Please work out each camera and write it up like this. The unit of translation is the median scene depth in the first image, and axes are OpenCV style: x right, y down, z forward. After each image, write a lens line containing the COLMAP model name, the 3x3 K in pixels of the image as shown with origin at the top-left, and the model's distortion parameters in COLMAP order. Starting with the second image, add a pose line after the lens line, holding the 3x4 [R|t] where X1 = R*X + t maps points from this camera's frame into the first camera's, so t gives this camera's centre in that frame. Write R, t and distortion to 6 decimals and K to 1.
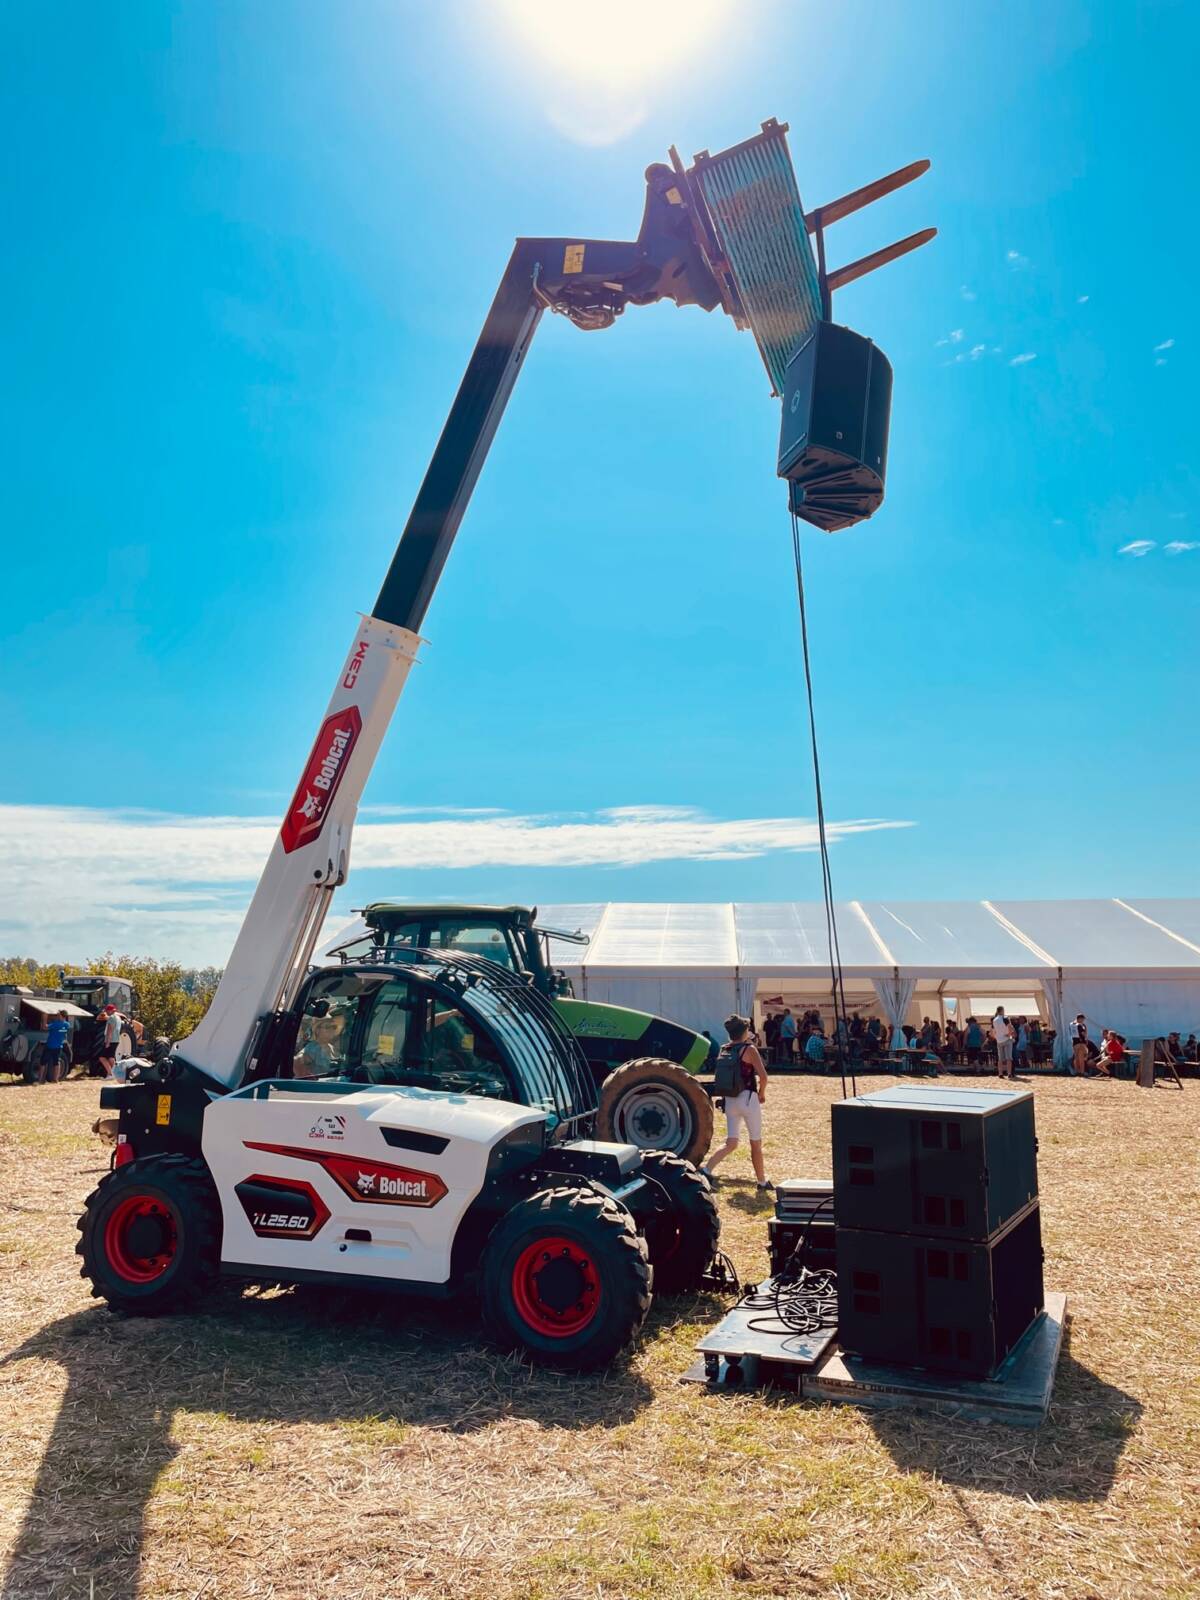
lens RADIAL K [[1210.9, 0, 606.5], [0, 1210.9, 790.1], [0, 0, 1]] dist [0.105694, -0.143936]
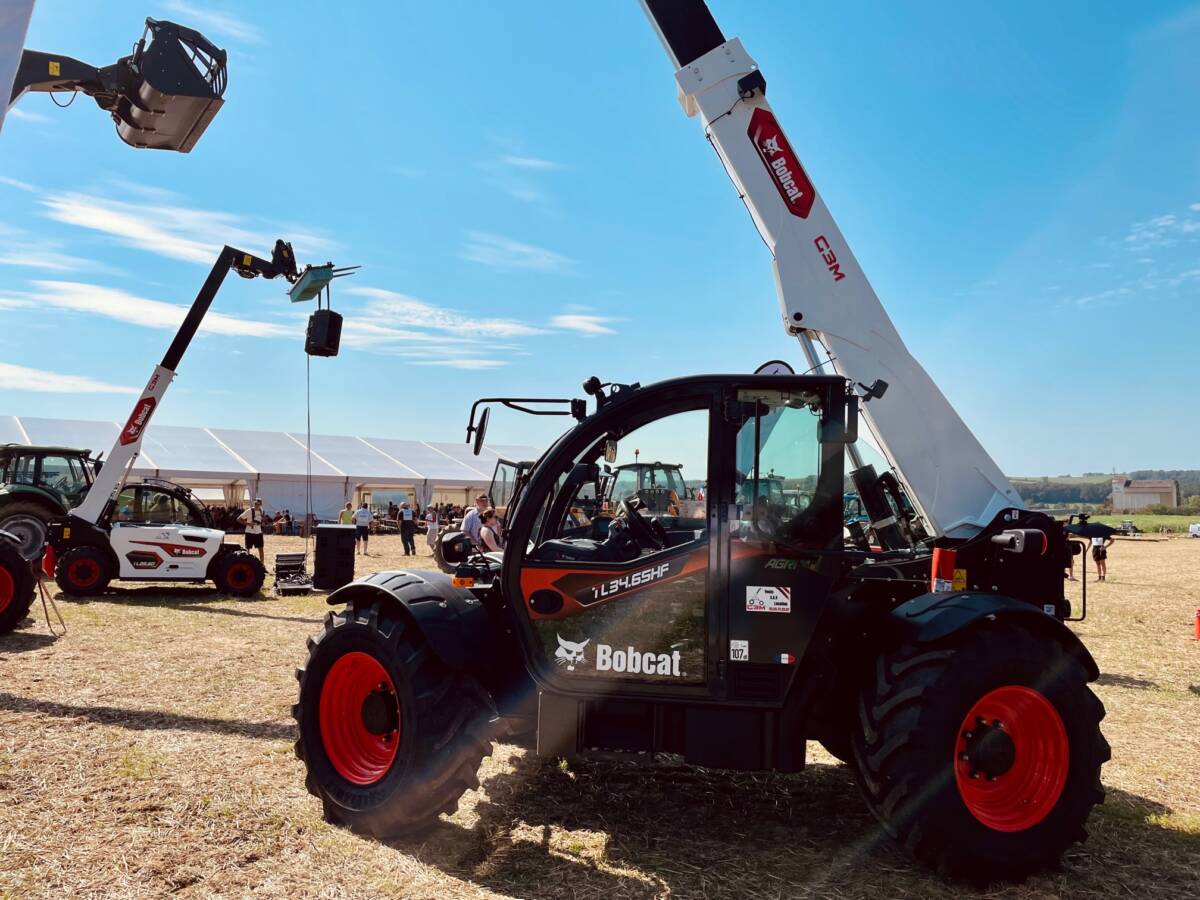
lens RADIAL K [[908.2, 0, 601.5], [0, 908.2, 446.9], [0, 0, 1]] dist [0.105694, -0.143936]
pose [[0.715979, 0.056745, 0.695812, -1.100341], [-0.143664, 0.987335, 0.067308, -0.287881], [-0.683180, -0.148154, 0.715063, -1.502007]]
